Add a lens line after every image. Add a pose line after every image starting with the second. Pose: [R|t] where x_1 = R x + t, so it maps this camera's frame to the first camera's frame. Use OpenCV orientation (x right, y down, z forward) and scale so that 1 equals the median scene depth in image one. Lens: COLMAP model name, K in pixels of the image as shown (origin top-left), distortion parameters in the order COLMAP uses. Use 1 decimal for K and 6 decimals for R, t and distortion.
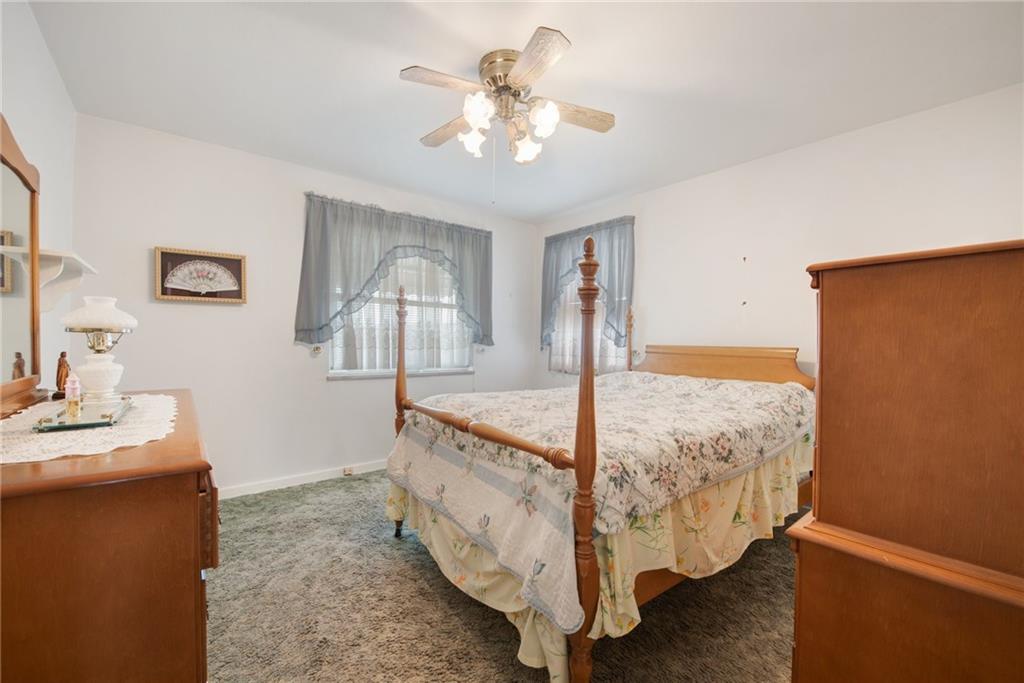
lens RADIAL K [[423.8, 0, 509.1], [0, 423.8, 345.3], [0, 0, 1]] dist [-0.000859, -0.000082]
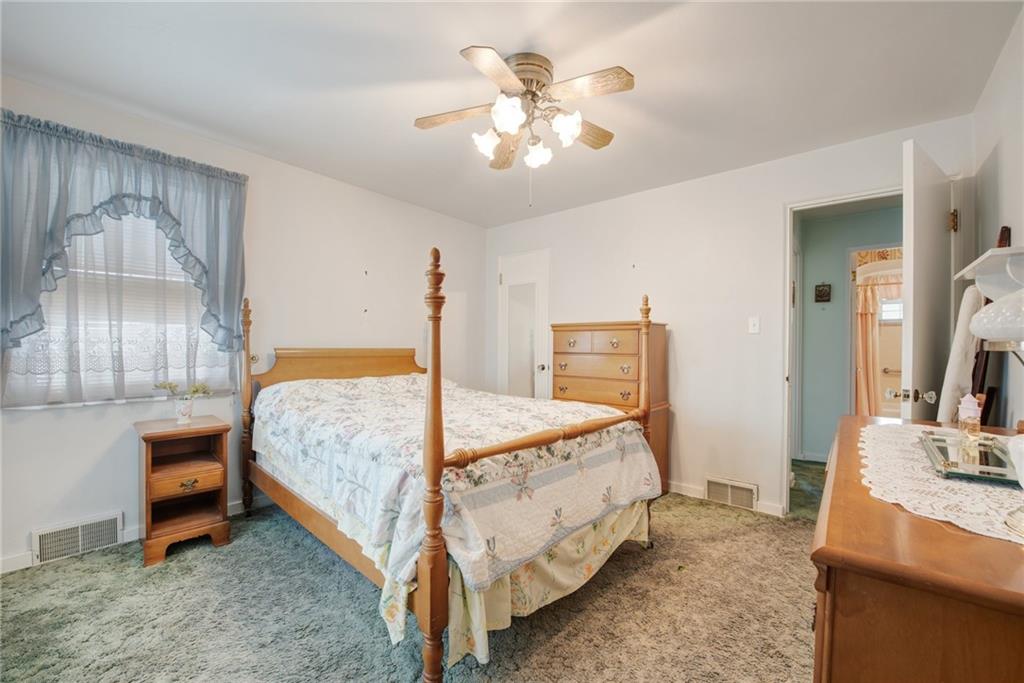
lens RADIAL K [[411.6, 0, 512.0], [0, 411.6, 341.5], [0, 0, 1]] dist [0.000045, -0.000012]
pose [[-0.227773, -0.001319, 0.973713, -1.056629], [-0.005683, 0.999984, 0.000025, -0.032519], [-0.973698, -0.005528, -0.227776, 1.381030]]
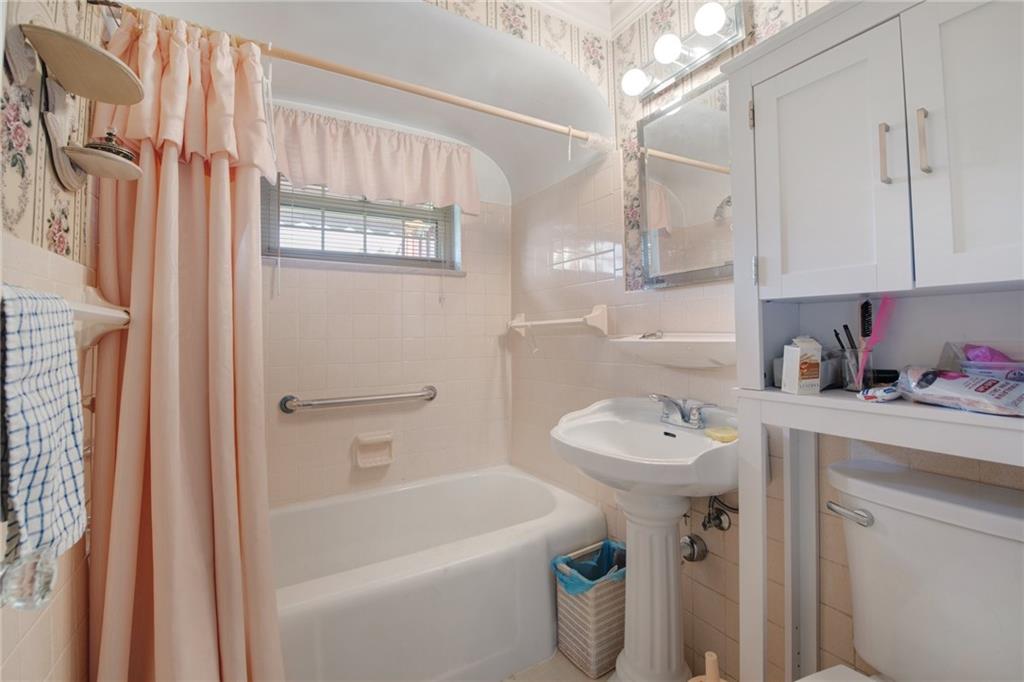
lens RADIAL K [[423.8, 0, 509.1], [0, 423.8, 344.8], [0, 0, 1]] dist [-0.000859, -0.000082]
pose [[-0.994635, -0.001847, 0.103425, -0.673091], [-0.001355, 0.999987, 0.004830, -0.025754], [-0.103433, 0.004664, -0.994625, 0.833594]]
